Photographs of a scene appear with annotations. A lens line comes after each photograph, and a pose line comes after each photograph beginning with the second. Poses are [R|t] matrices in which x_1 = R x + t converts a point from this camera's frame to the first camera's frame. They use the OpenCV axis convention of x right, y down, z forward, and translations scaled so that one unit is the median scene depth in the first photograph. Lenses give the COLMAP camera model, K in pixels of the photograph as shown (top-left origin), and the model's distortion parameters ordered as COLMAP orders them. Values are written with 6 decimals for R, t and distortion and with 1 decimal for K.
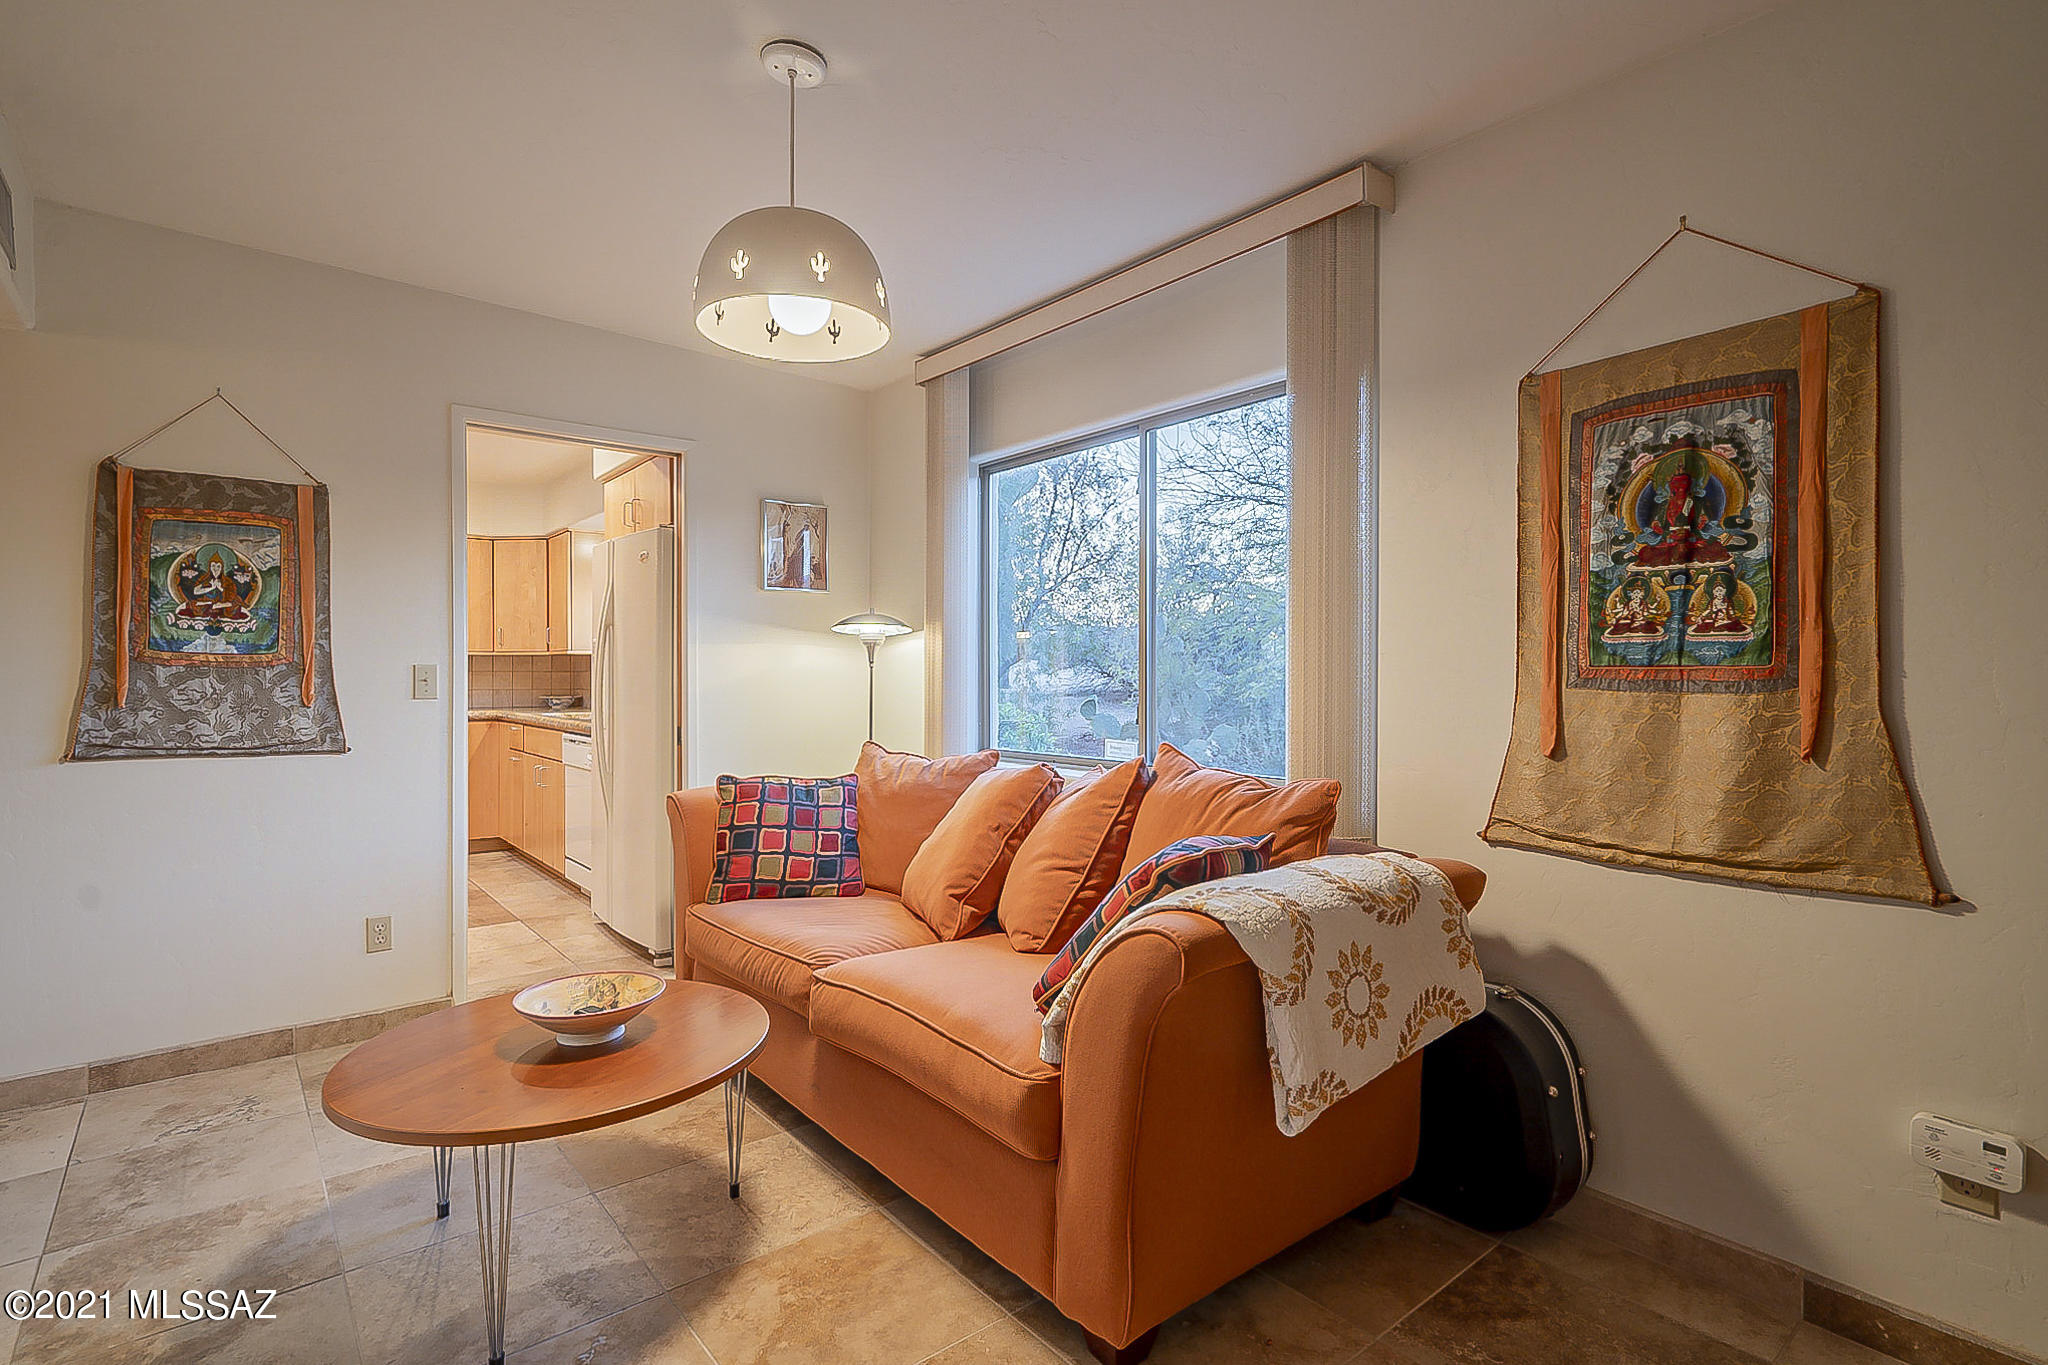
lens RADIAL K [[984.7, 0, 1056.9], [0, 984.7, 676.5], [0, 0, 1]] dist [-0.016909, 0.000043]
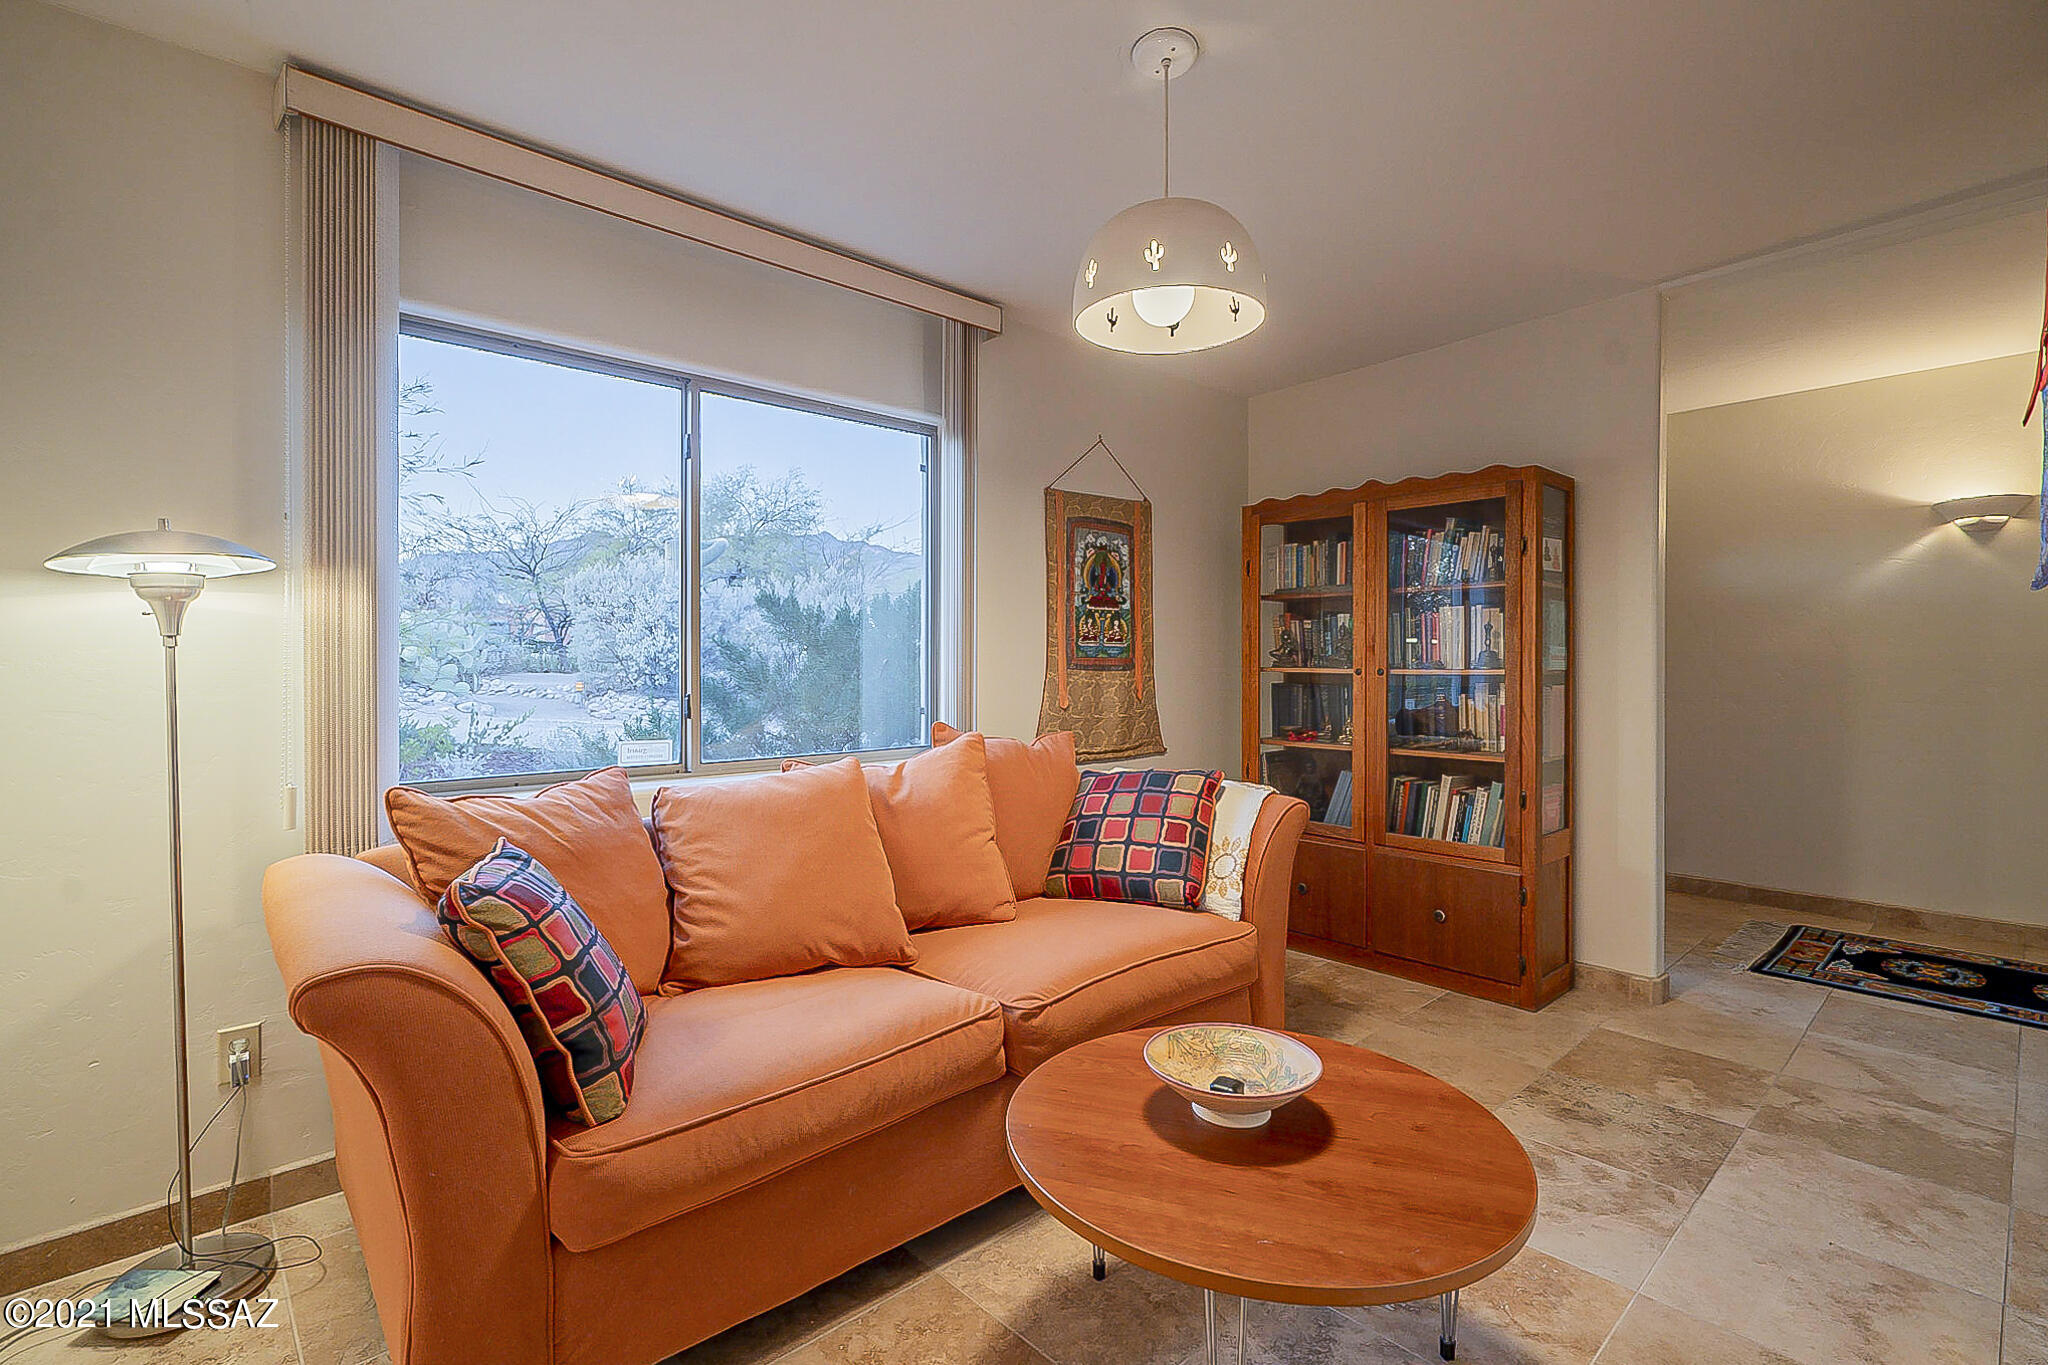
lens RADIAL K [[937.4, 0, 1036.9], [0, 937.4, 670.7], [0, 0, 1]] dist [0.001638, 0.000797]
pose [[-0.040677, -0.004579, 0.999162, -1.258223], [0.006954, 0.999964, 0.004866, 0.005134], [-0.999148, 0.007147, -0.040644, 1.183833]]
